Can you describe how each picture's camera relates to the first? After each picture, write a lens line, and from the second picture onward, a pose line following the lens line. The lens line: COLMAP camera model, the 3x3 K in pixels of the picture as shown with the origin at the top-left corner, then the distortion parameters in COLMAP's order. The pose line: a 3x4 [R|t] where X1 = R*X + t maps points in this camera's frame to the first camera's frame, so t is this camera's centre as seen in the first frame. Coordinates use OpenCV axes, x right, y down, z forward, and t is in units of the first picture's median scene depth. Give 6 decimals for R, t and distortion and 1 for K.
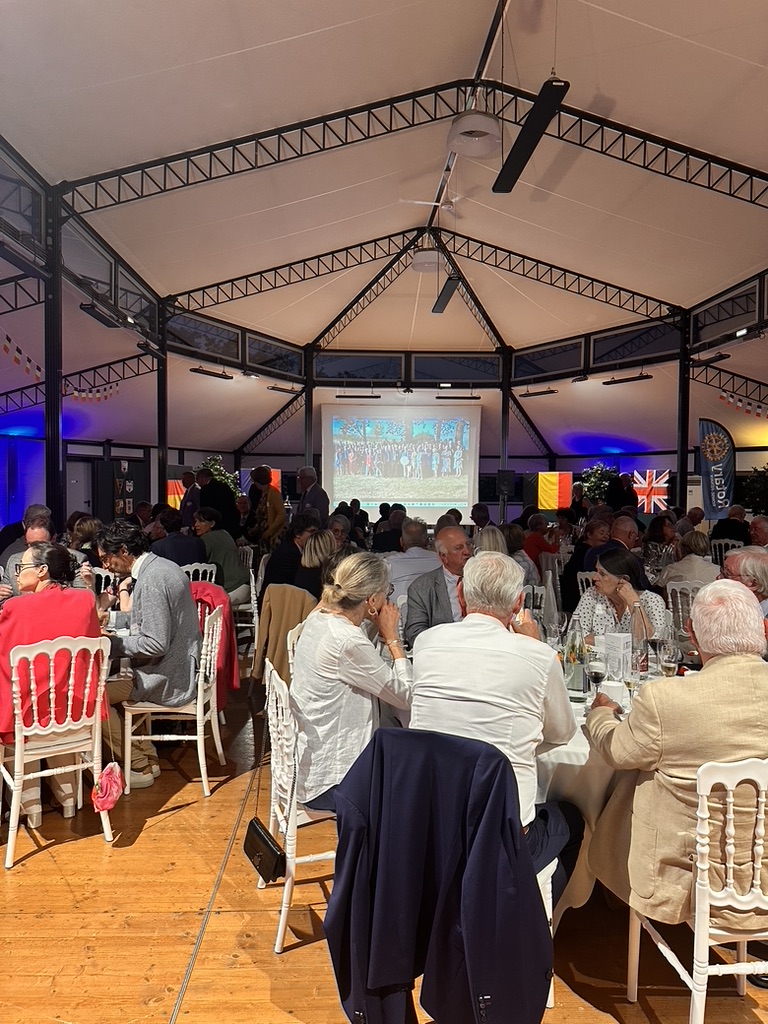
lens RADIAL K [[717.0, 0, 384.0], [0, 717.0, 511.4], [0, 0, 1]] dist [0.038412, -0.051190]
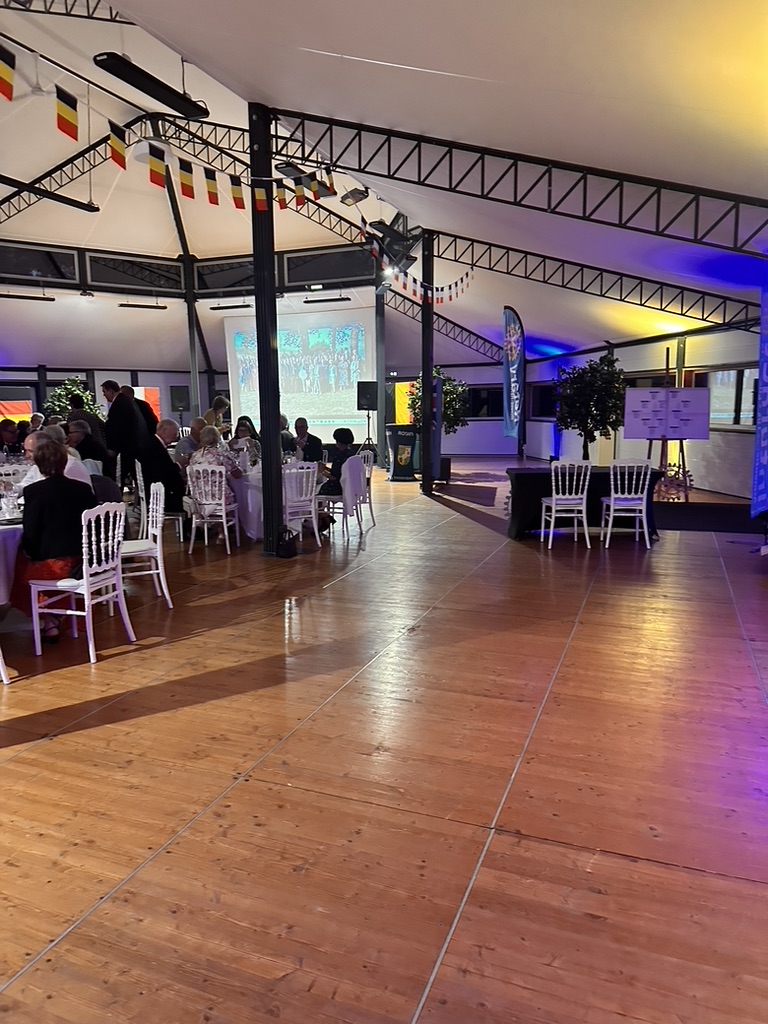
lens RADIAL K [[717.0, 0, 374.0], [0, 717.0, 518.3], [0, 0, 1]] dist [0.038412, -0.051190]
pose [[0.920484, 0.037833, -0.388944, 0.487336], [0.004279, 0.994267, 0.106841, 0.015547], [0.390756, -0.100009, 0.915045, 0.165424]]
